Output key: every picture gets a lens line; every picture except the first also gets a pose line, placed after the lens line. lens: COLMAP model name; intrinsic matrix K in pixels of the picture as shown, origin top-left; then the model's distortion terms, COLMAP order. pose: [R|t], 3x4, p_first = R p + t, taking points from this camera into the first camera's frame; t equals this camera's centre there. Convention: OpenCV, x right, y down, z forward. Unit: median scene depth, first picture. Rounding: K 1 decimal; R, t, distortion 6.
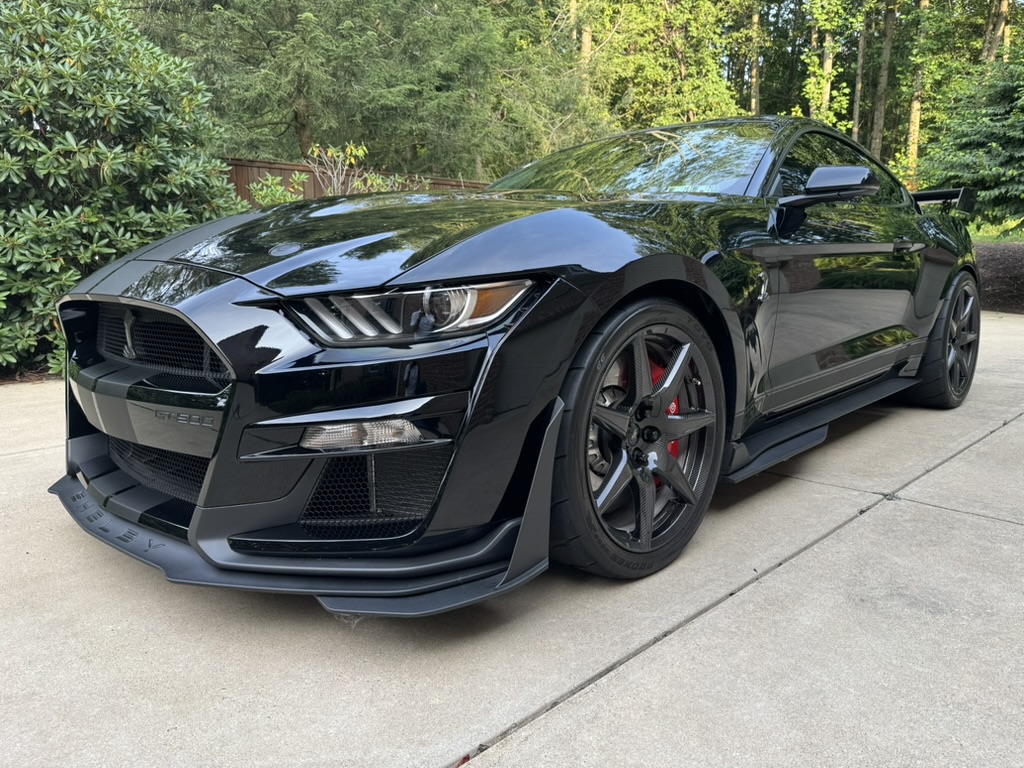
lens RADIAL K [[699.2, 0, 511.0], [0, 699.2, 383.8], [0, 0, 1]] dist [0.008991, -0.021596]
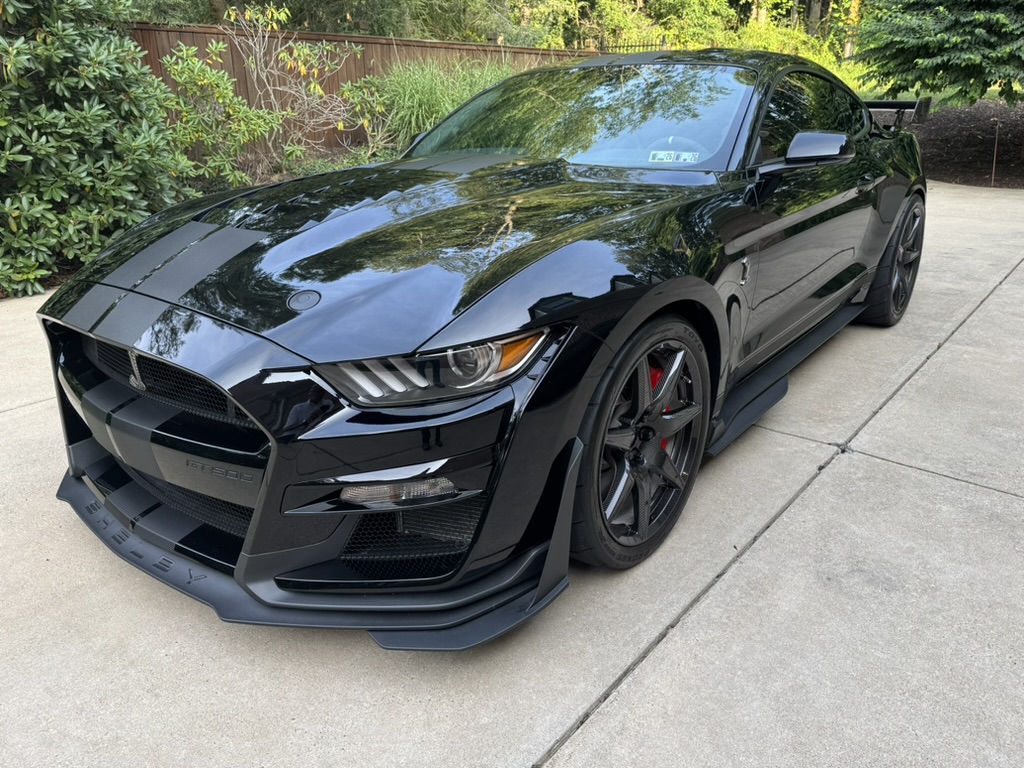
lens RADIAL K [[699.2, 0, 509.2], [0, 699.2, 379.4], [0, 0, 1]] dist [0.008991, -0.021596]
pose [[0.995668, -0.037969, 0.084868, -0.094359], [0.020773, 0.980584, 0.194995, -0.212920], [-0.090624, -0.192388, 0.977125, -0.018875]]
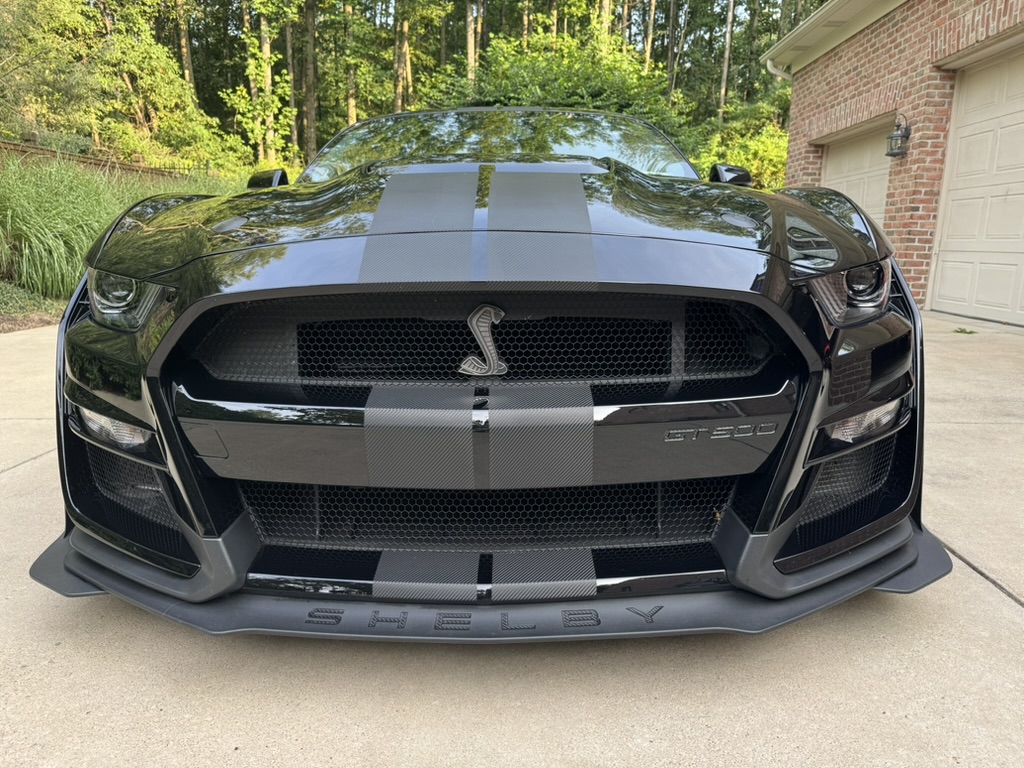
lens RADIAL K [[699.2, 0, 516.2], [0, 699.2, 379.8], [0, 0, 1]] dist [0.008991, -0.021596]
pose [[0.728704, -0.117588, 0.674658, -0.871816], [0.103502, 0.992743, 0.061233, -0.051690], [-0.676962, 0.025208, 0.735586, 0.448359]]
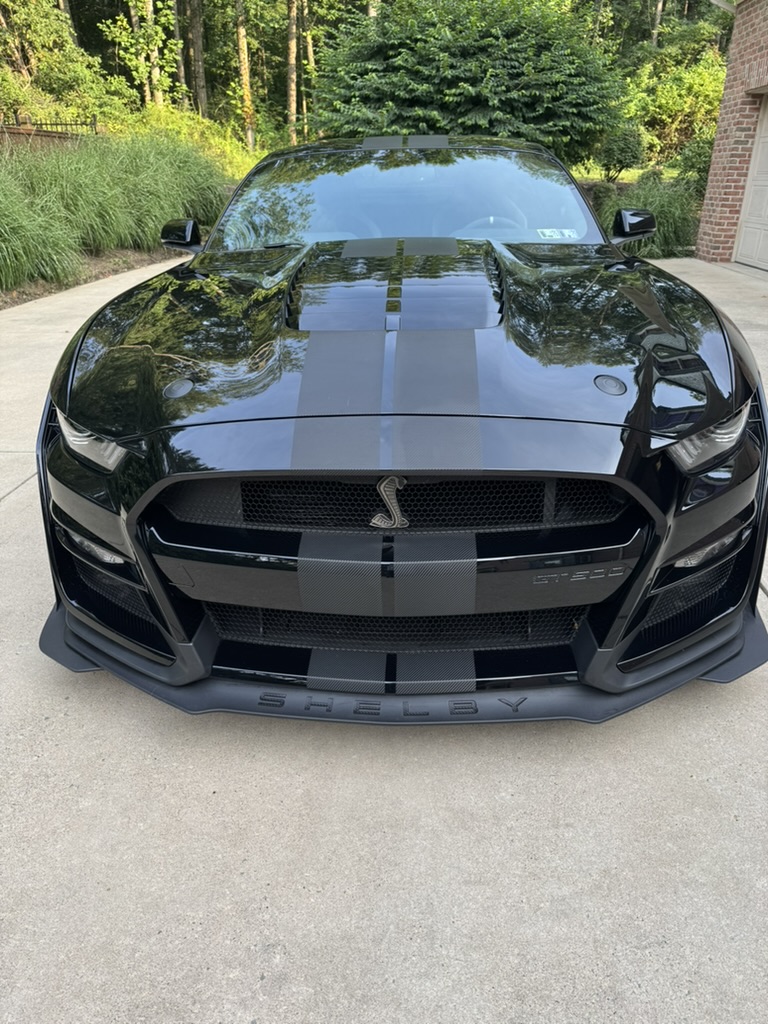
lens RADIAL K [[699.2, 0, 385.6], [0, 699.2, 496.6], [0, 0, 1]] dist [0.008991, -0.021596]
pose [[0.760709, -0.254710, 0.597030, -0.929050], [0.107313, 0.956485, 0.271330, -0.251687], [-0.640161, -0.142334, 0.754940, 0.352110]]
